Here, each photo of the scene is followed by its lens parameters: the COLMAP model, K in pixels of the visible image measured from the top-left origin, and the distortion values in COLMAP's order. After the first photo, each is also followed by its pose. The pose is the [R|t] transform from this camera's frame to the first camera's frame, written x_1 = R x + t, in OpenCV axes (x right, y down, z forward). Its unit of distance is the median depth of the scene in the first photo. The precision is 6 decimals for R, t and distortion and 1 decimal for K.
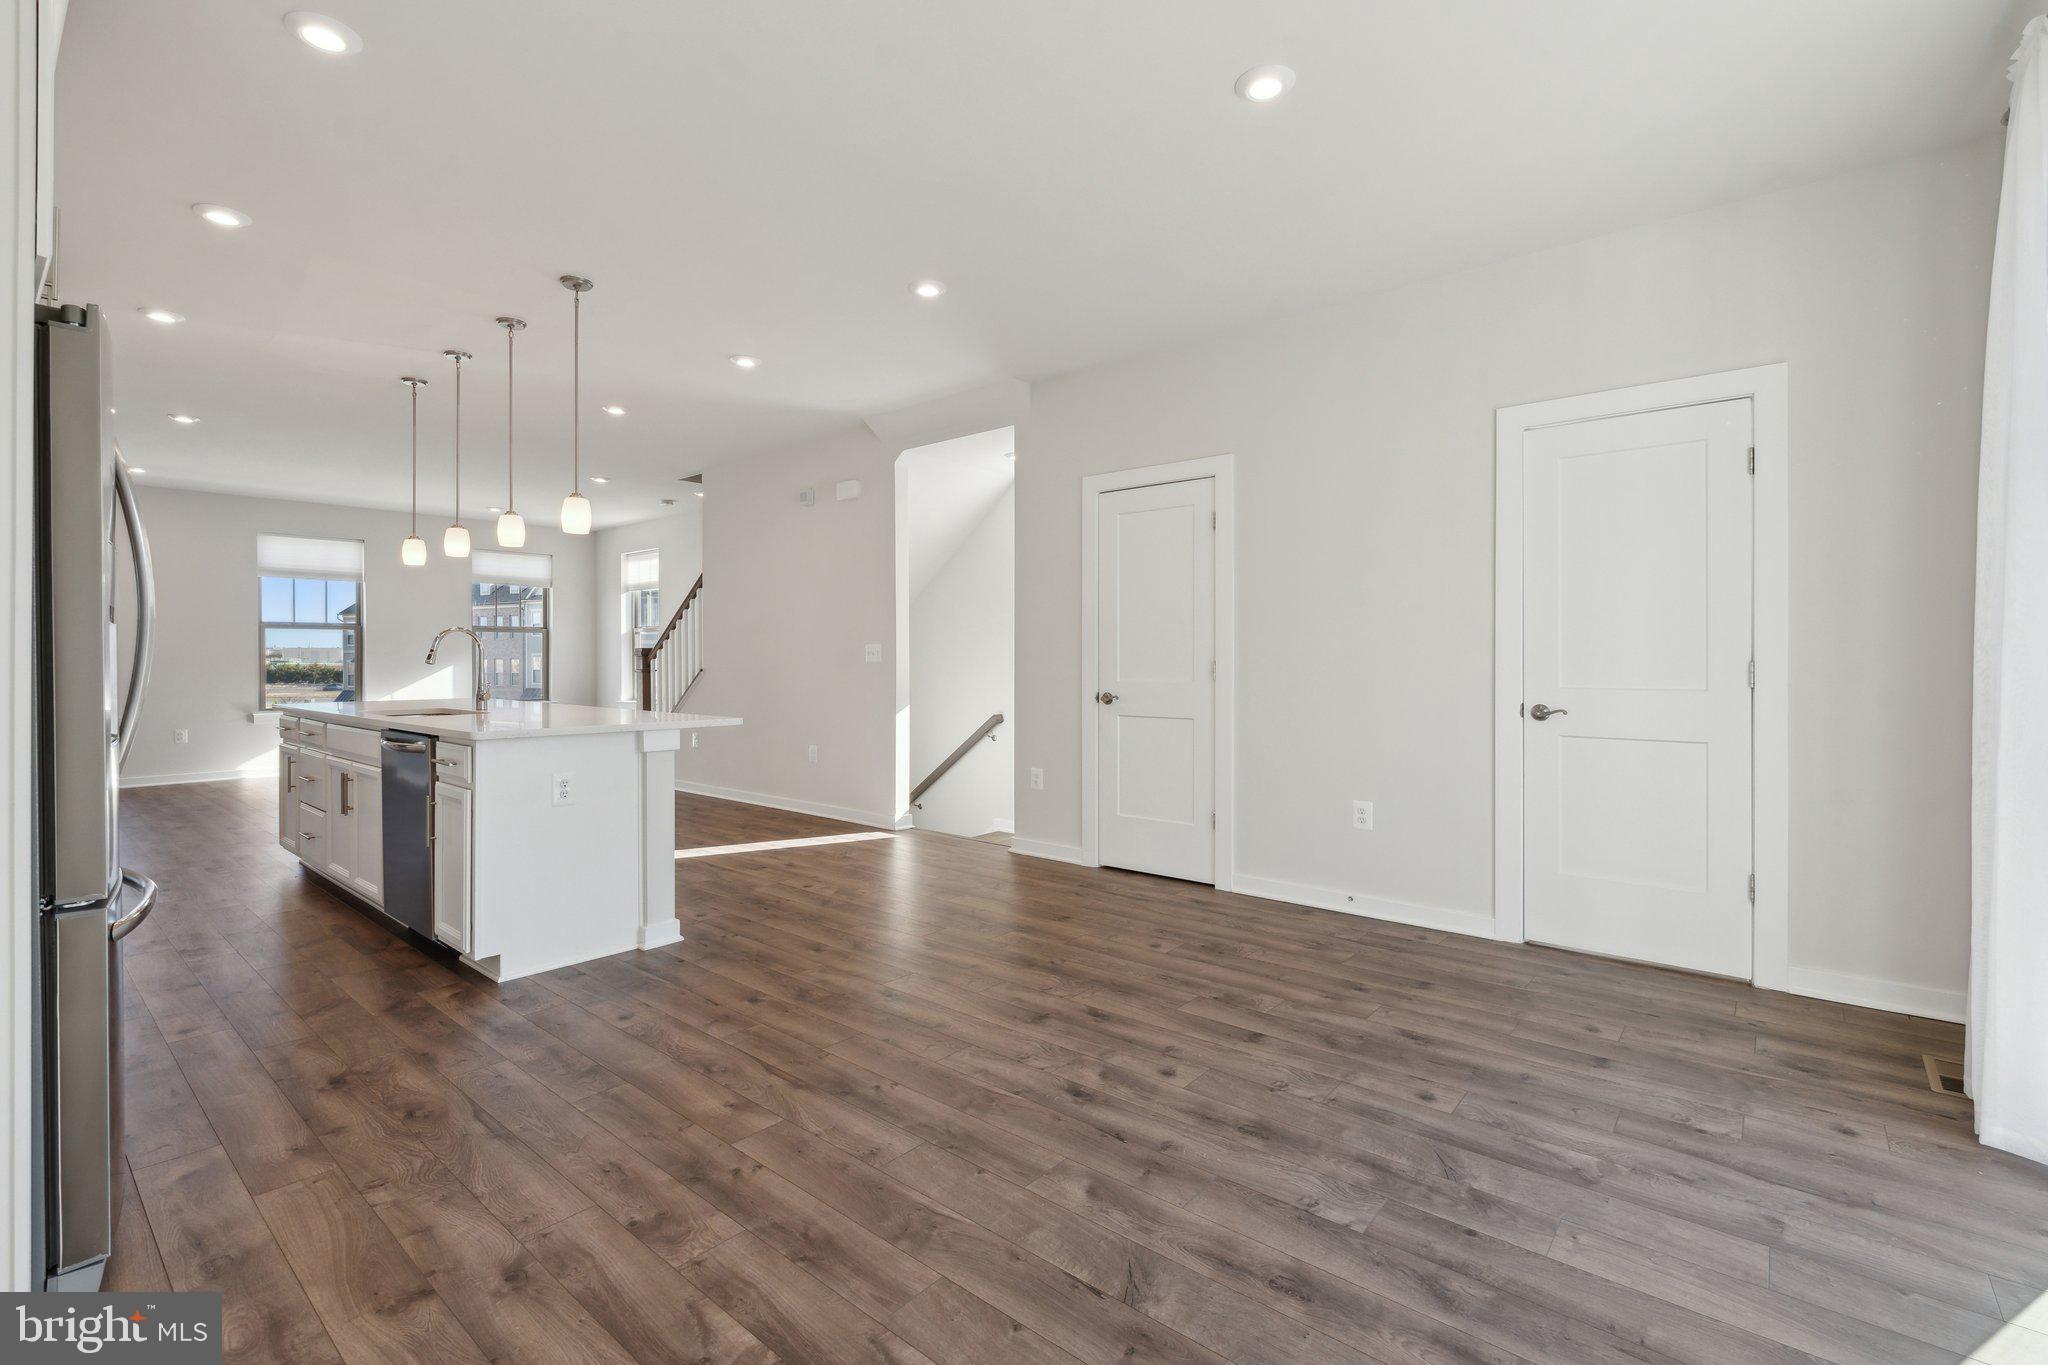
lens RADIAL K [[919.3, 0, 1013.9], [0, 919.3, 634.2], [0, 0, 1]] dist [-0.016545, -0.000824]
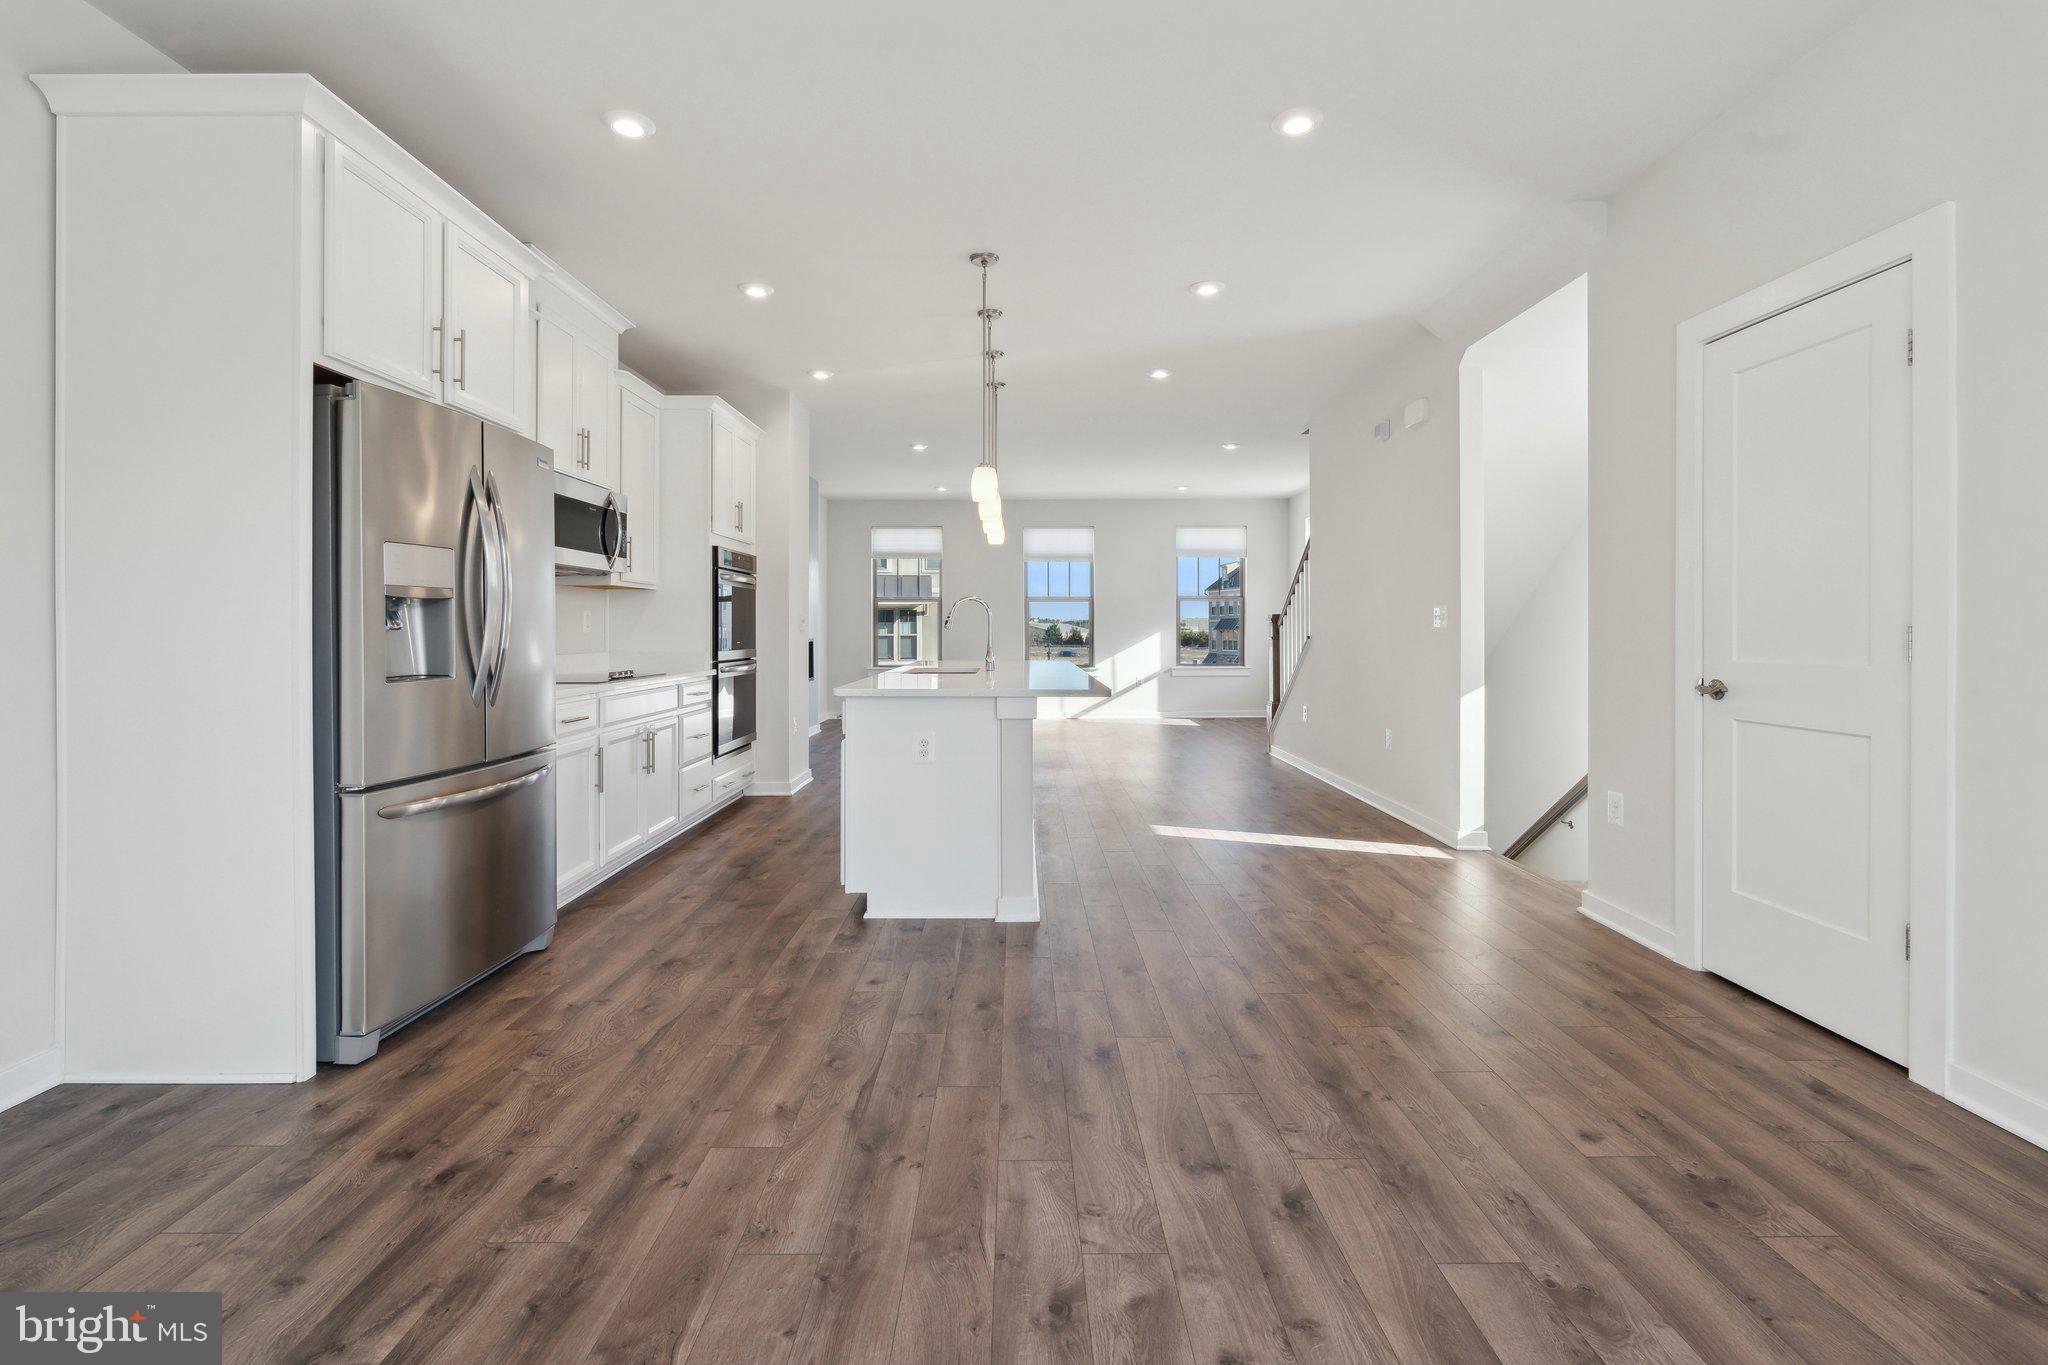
lens RADIAL K [[919.3, 0, 1013.9], [0, 919.3, 634.2], [0, 0, 1]] dist [-0.016545, -0.000824]
pose [[0.654296, 0.007612, -0.756200, 0.400964], [0.016518, 0.999567, 0.024354, 0.019811], [0.756058, -0.028426, 0.653887, 0.451912]]
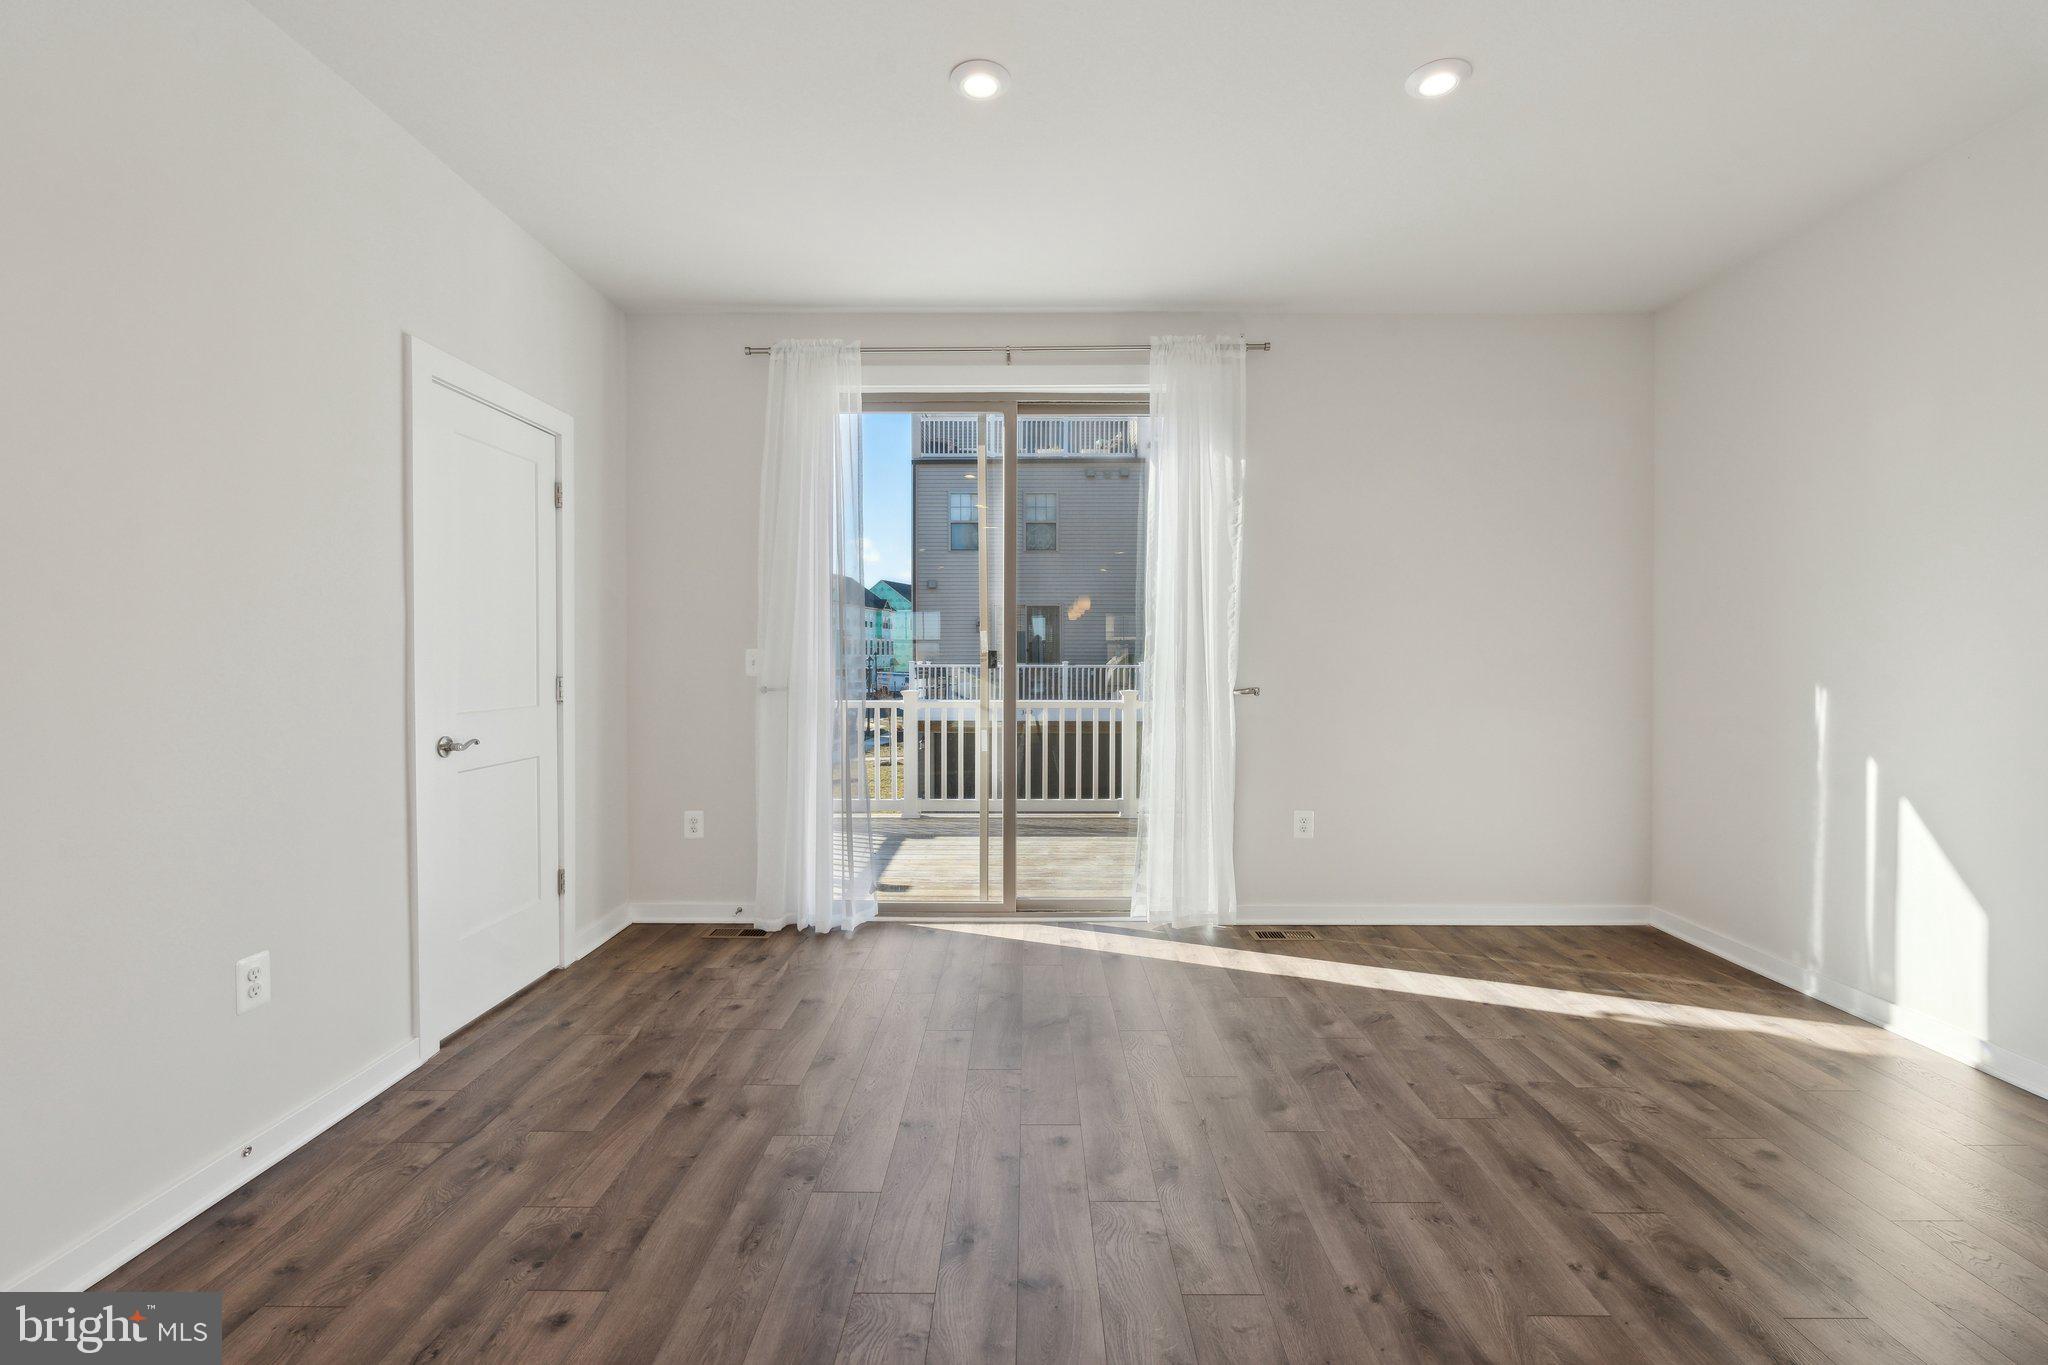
lens RADIAL K [[919.3, 0, 1013.9], [0, 919.3, 634.2], [0, 0, 1]] dist [-0.016545, -0.000824]
pose [[-0.646514, 0.018864, 0.762669, -0.404594], [-0.014999, 0.999187, -0.037429, 0.012300], [-0.762755, -0.035638, -0.645705, 1.328273]]
